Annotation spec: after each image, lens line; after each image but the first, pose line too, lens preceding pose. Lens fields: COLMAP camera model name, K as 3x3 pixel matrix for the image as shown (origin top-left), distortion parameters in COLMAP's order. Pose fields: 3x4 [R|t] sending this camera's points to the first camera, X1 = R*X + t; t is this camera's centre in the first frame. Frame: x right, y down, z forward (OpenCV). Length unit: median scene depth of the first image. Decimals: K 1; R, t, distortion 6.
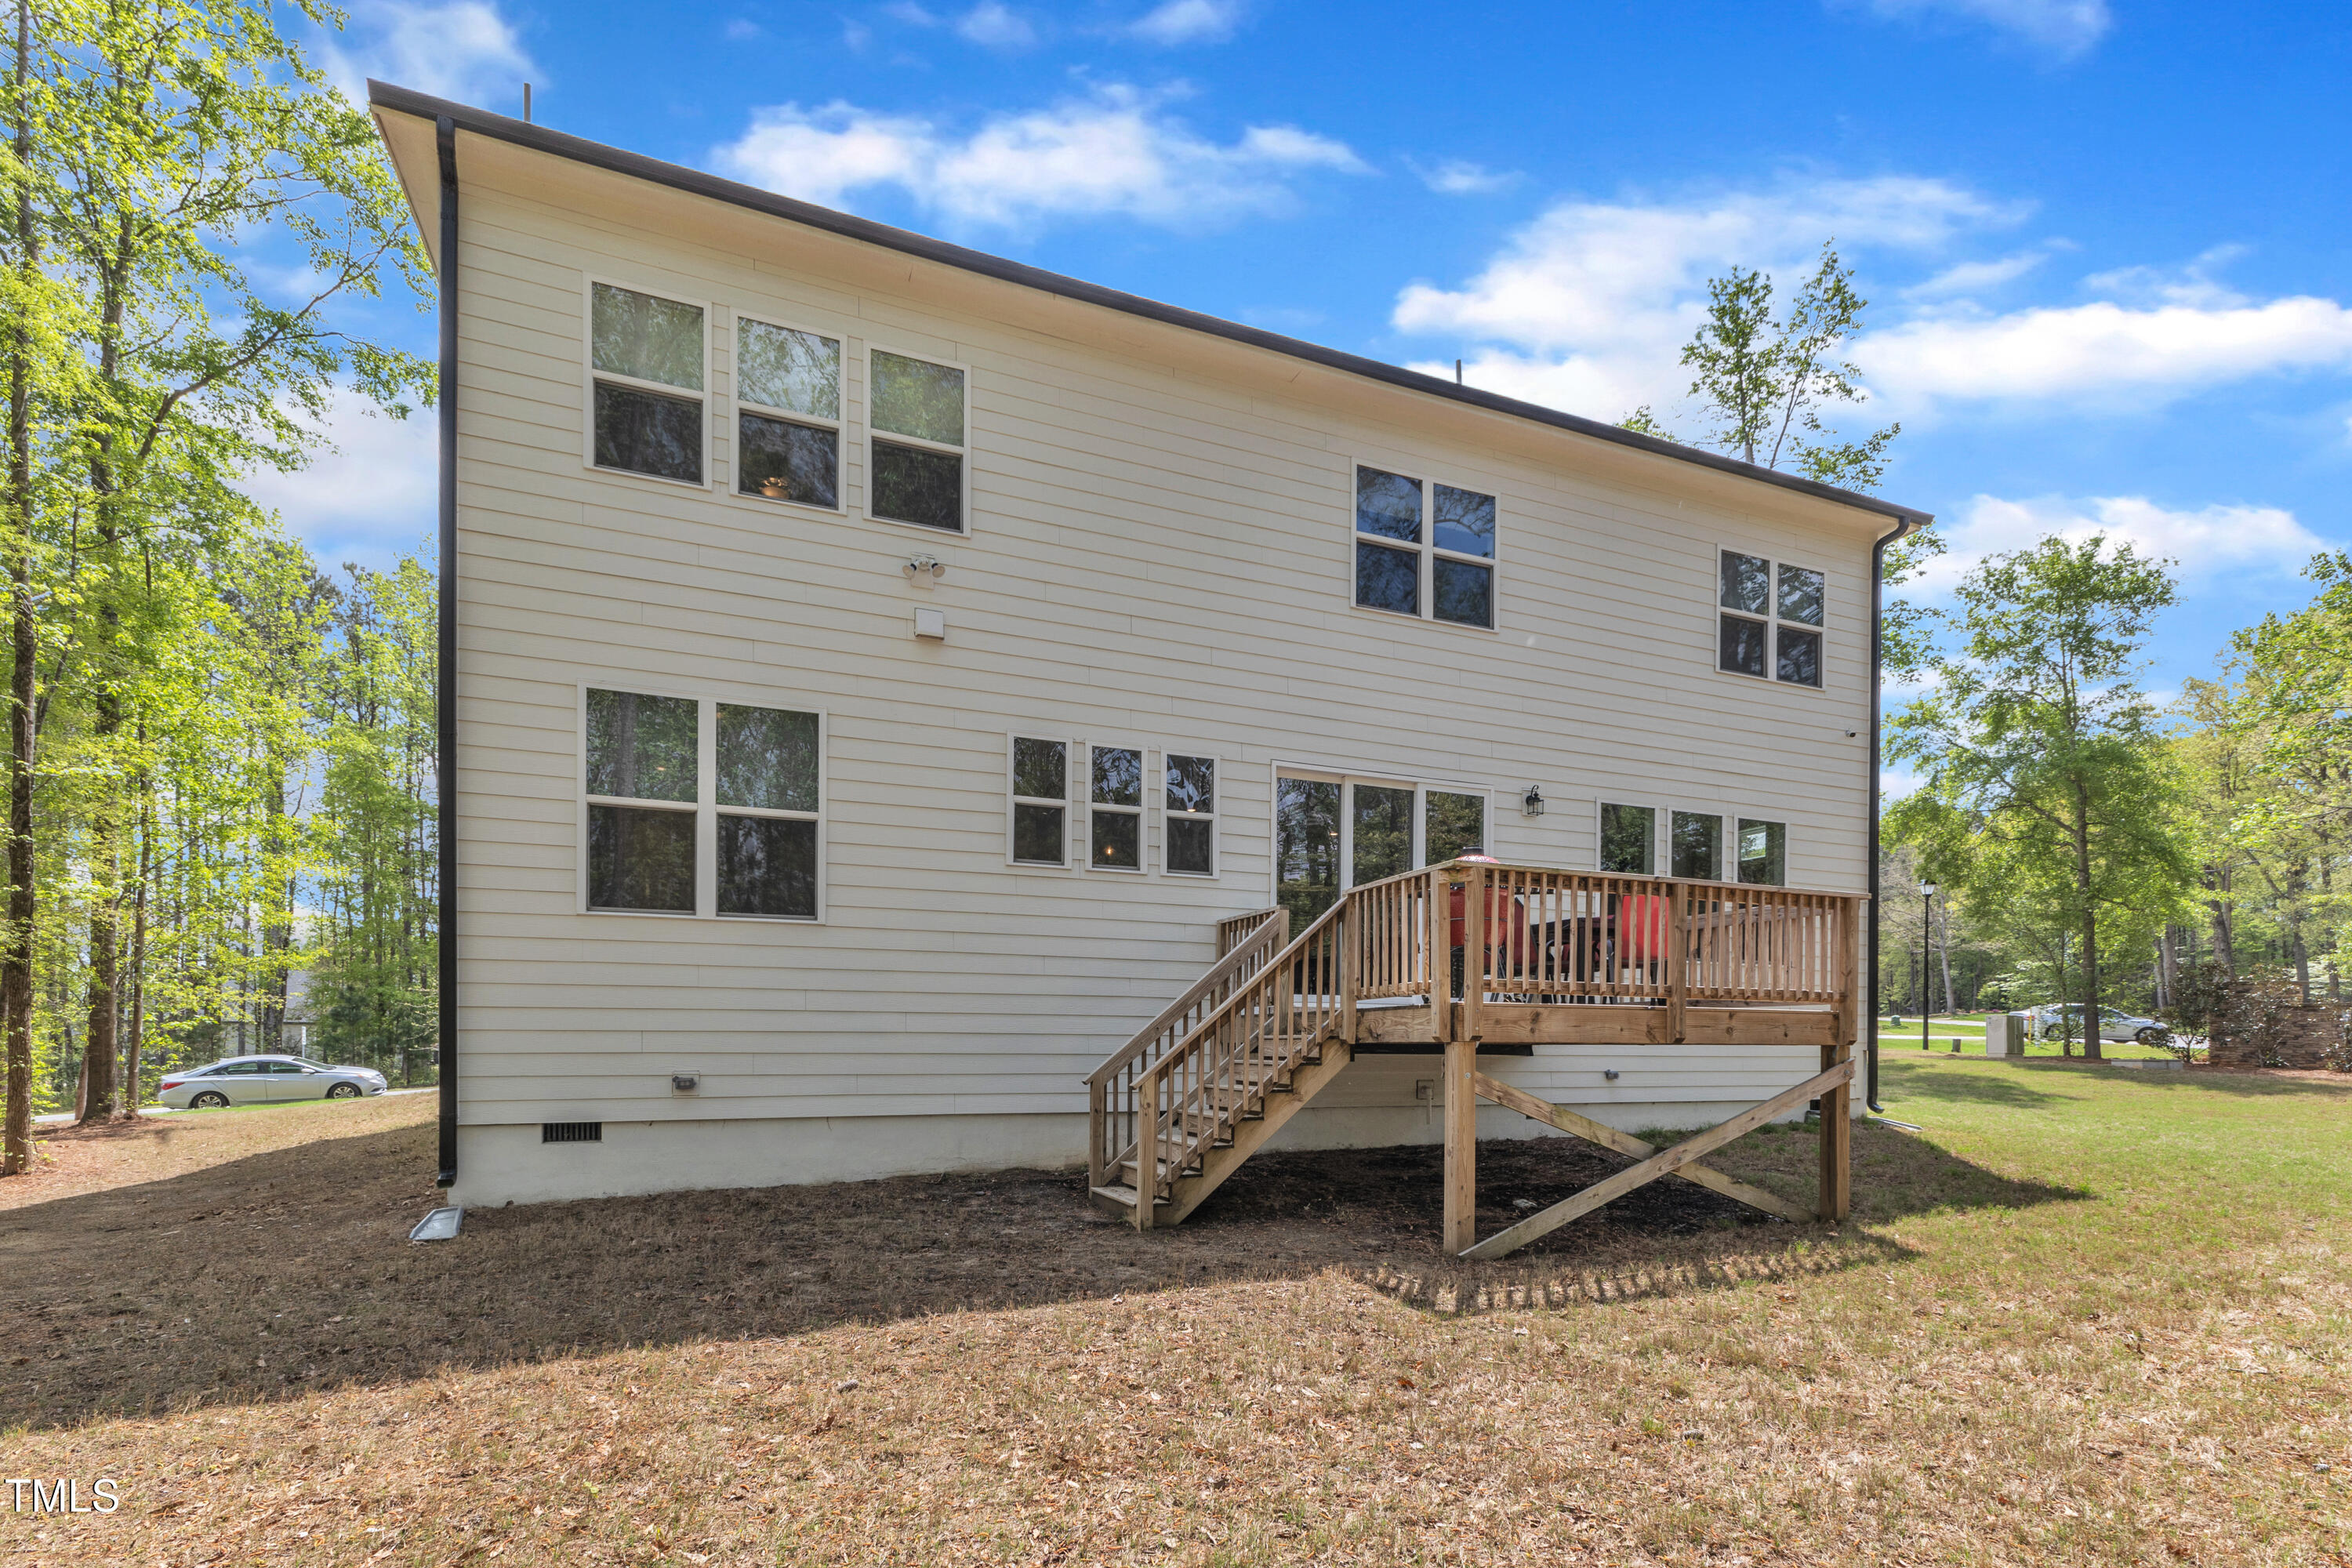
lens RADIAL K [[1017.8, 0, 1188.6], [0, 1017.8, 788.0], [0, 0, 1]] dist [0.010050, -0.000076]
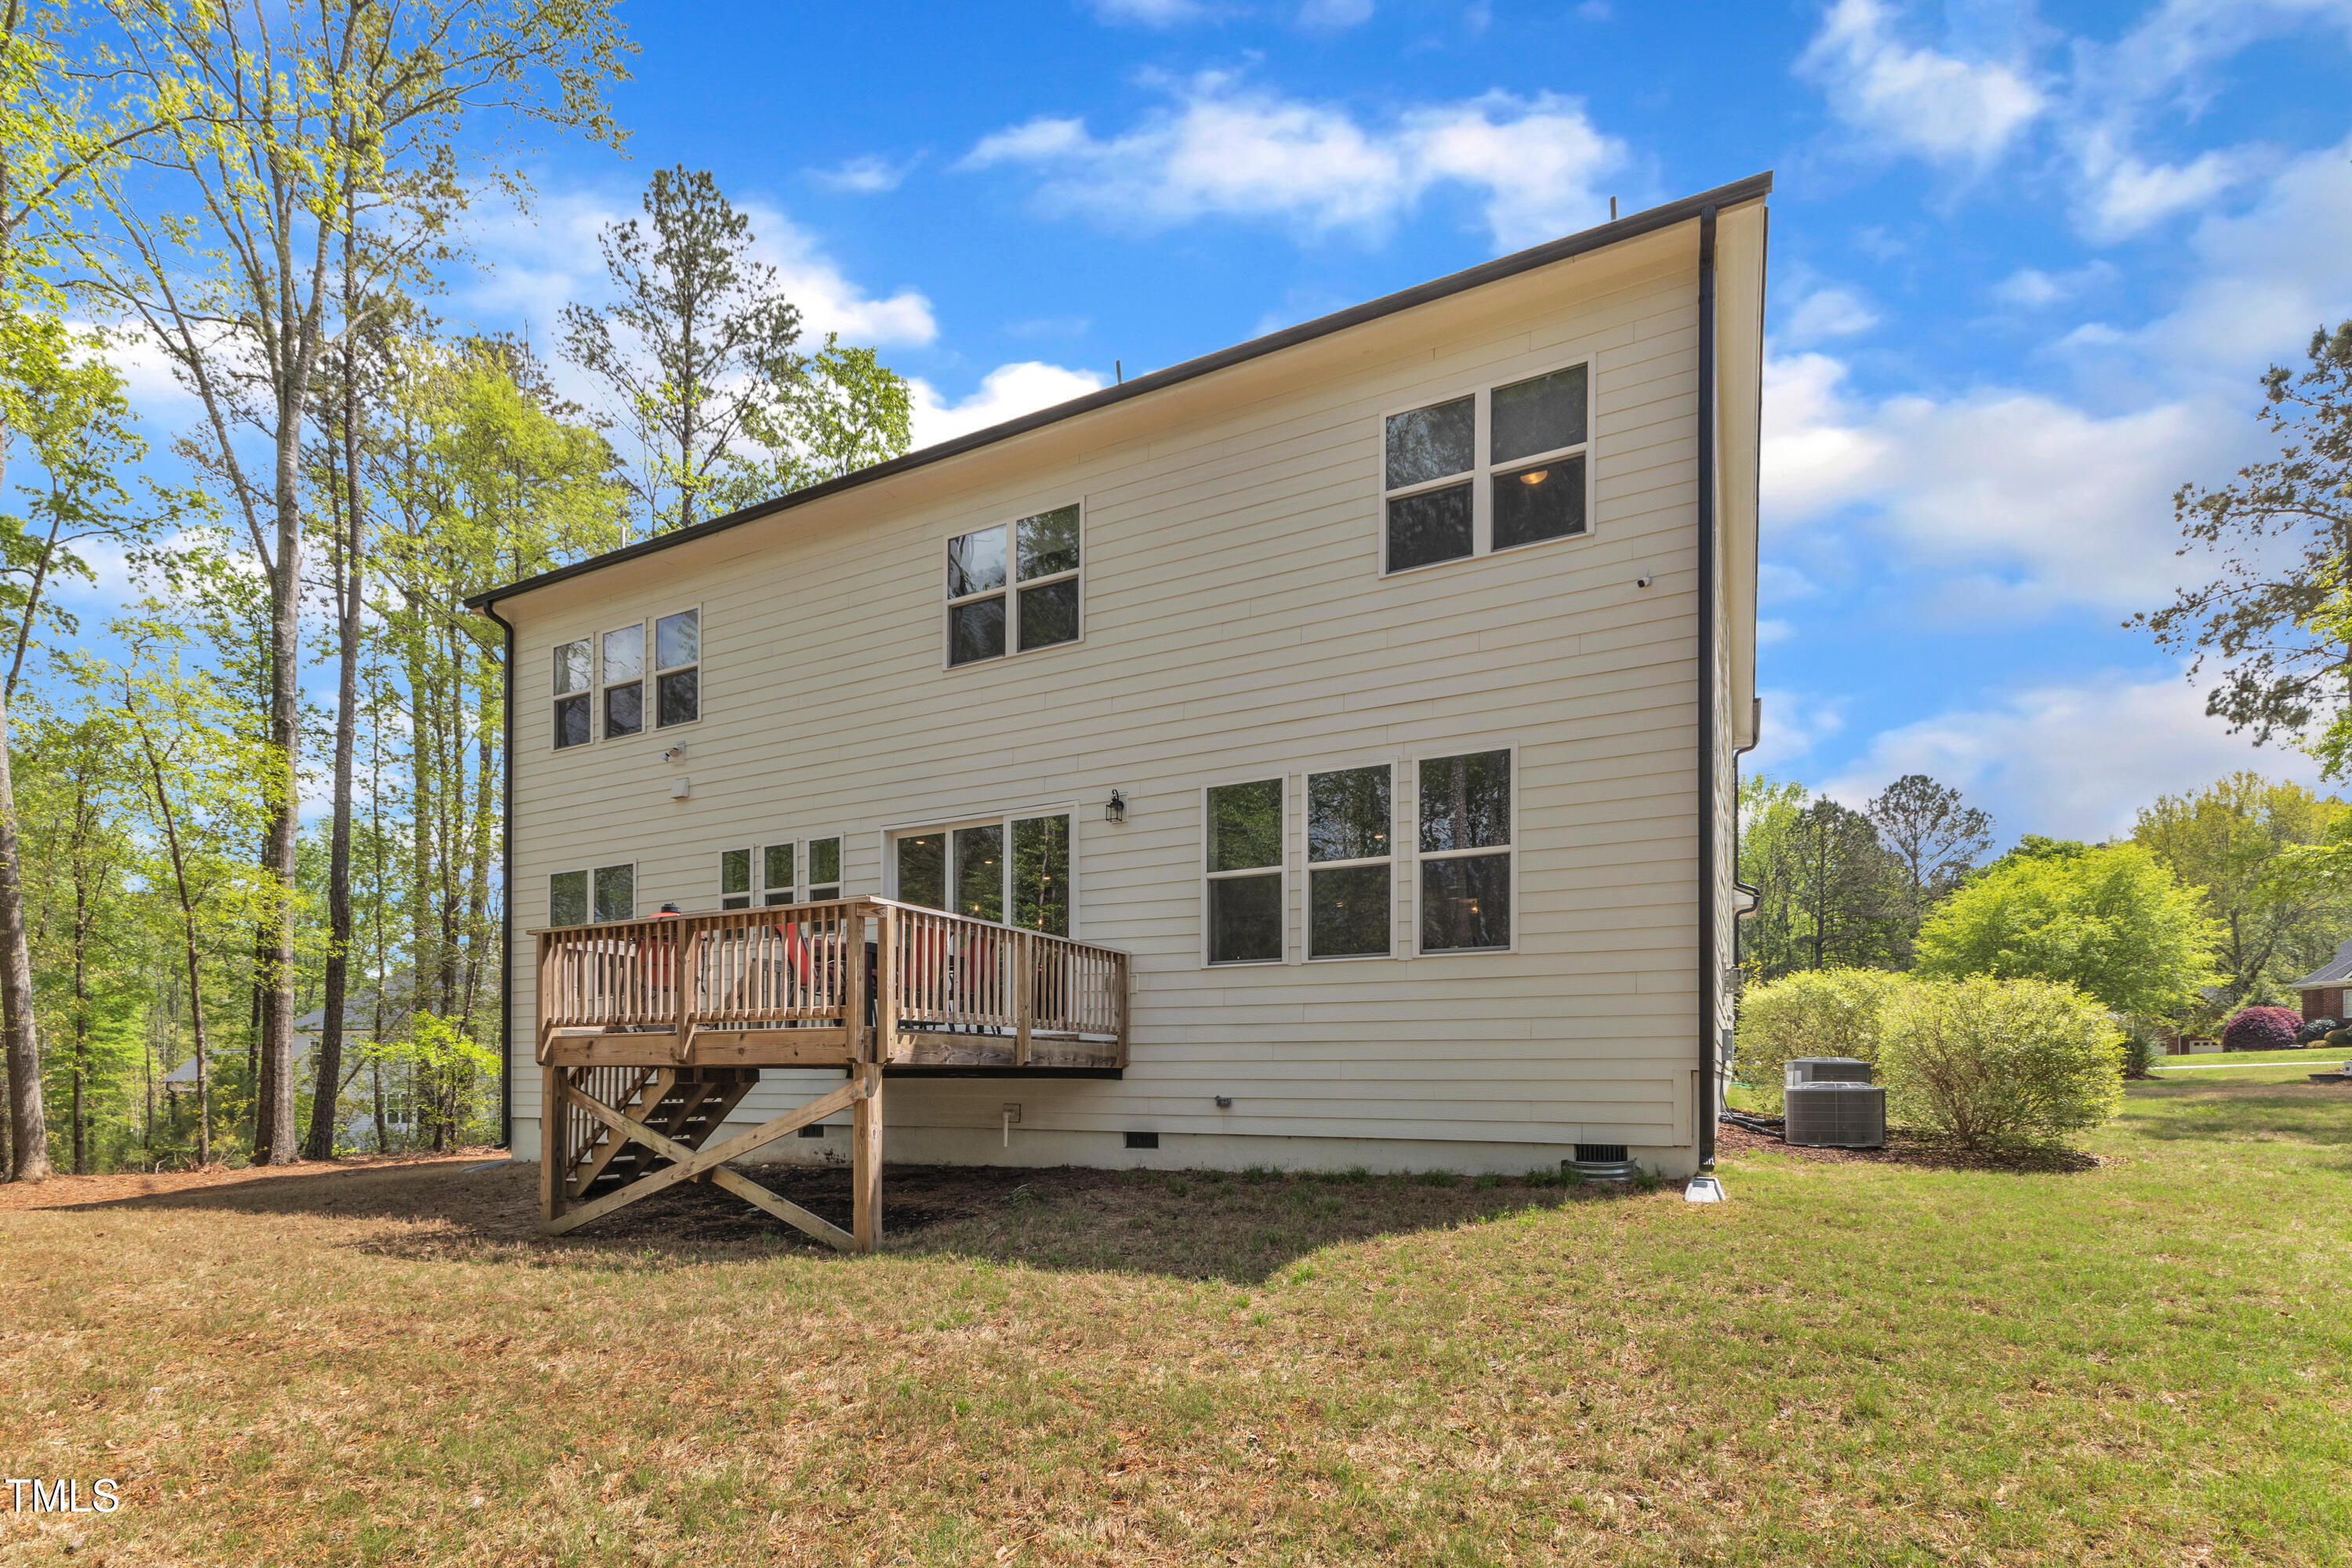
lens RADIAL K [[1017.8, 0, 1188.6], [0, 1017.8, 788.0], [0, 0, 1]] dist [0.010050, -0.000076]
pose [[0.671149, -0.202943, -0.713003, 0.909830], [0.183855, 0.977317, -0.105113, 0.092588], [0.718162, -0.060543, 0.693237, 0.343417]]
